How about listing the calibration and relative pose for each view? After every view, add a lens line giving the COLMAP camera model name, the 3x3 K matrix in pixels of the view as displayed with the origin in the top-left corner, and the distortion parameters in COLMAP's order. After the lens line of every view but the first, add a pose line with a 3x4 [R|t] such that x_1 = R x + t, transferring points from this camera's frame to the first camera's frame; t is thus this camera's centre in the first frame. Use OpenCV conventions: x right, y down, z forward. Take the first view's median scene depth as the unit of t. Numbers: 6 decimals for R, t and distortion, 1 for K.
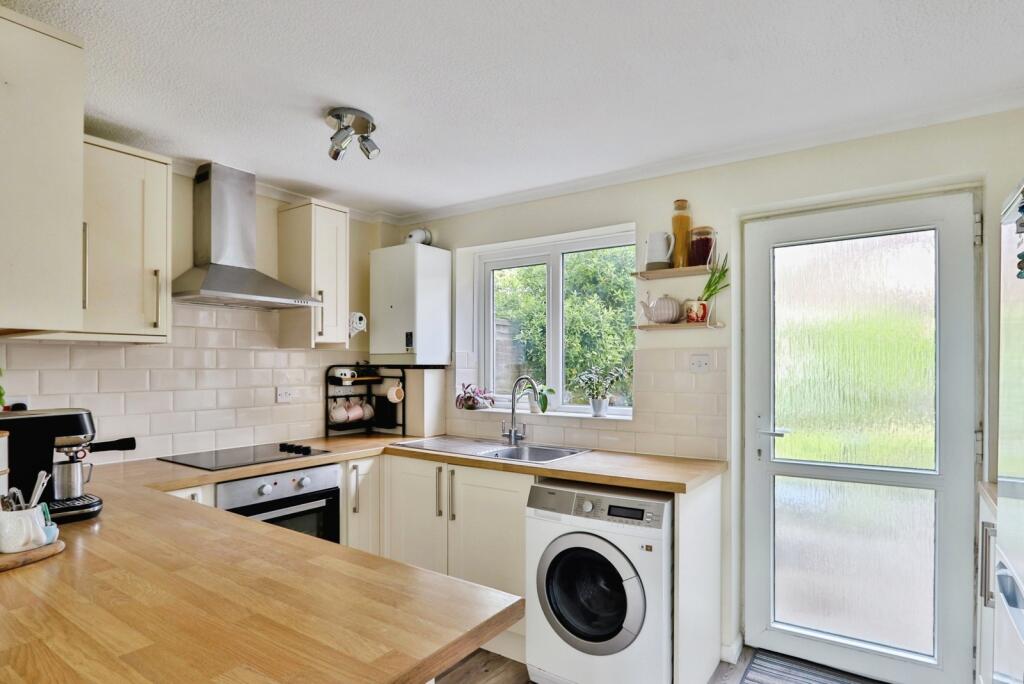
lens RADIAL K [[548.2, 0, 533.1], [0, 548.2, 358.2], [0, 0, 1]] dist [-0.007437, -0.000536]
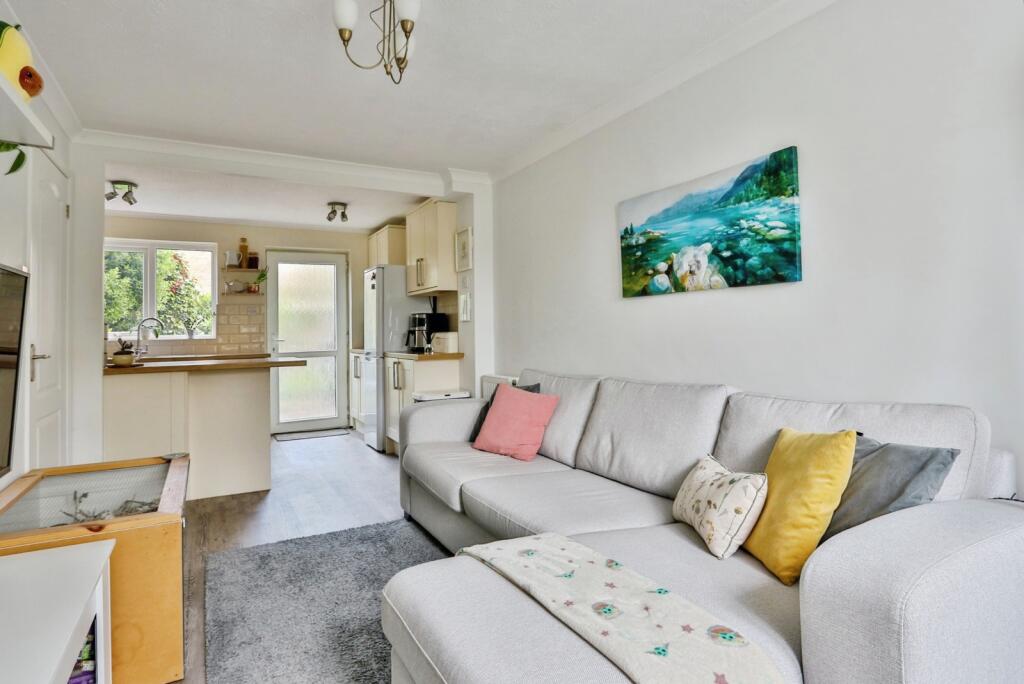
lens RADIAL K [[536.3, 0, 513.8], [0, 536.3, 320.6], [0, 0, 1]] dist [-0.001033, -0.000106]
pose [[0.444383, 0.002878, 0.895832, -1.030153], [0.013024, 0.999868, -0.009673, 0.072898], [-0.895742, 0.015966, 0.444287, -0.822692]]
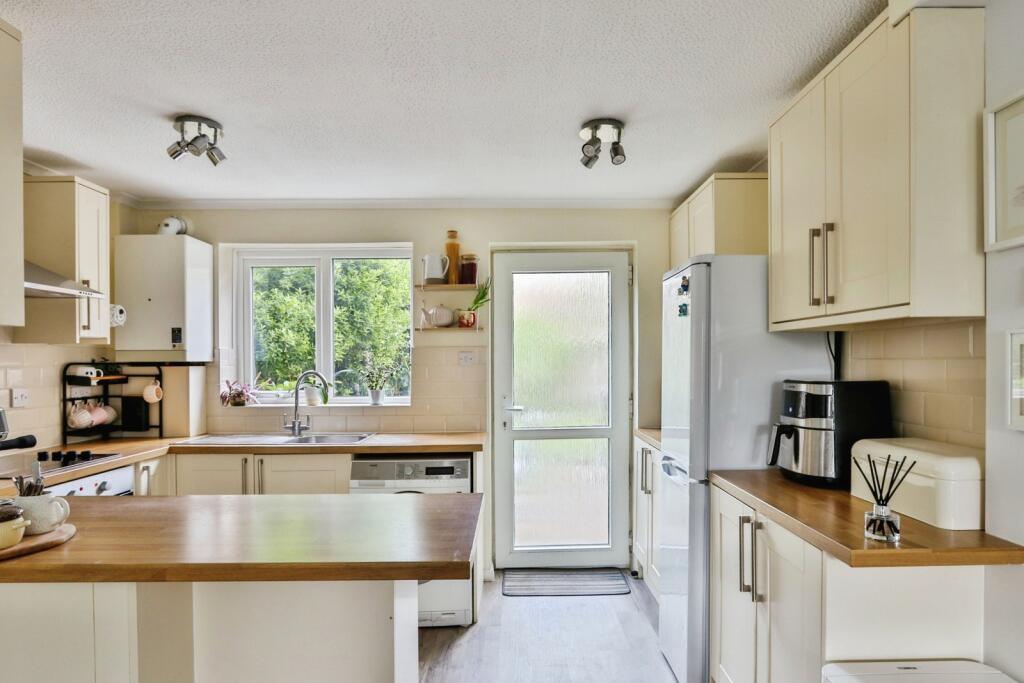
lens RADIAL K [[596.3, 0, 514.1], [0, 596.3, 360.1], [0, 0, 1]] dist [0.001482, 0.000824]
pose [[0.827640, -0.005300, 0.561234, -0.337553], [0.001714, 0.999975, 0.006916, 0.003240], [-0.561256, -0.004763, 0.827628, -0.201027]]
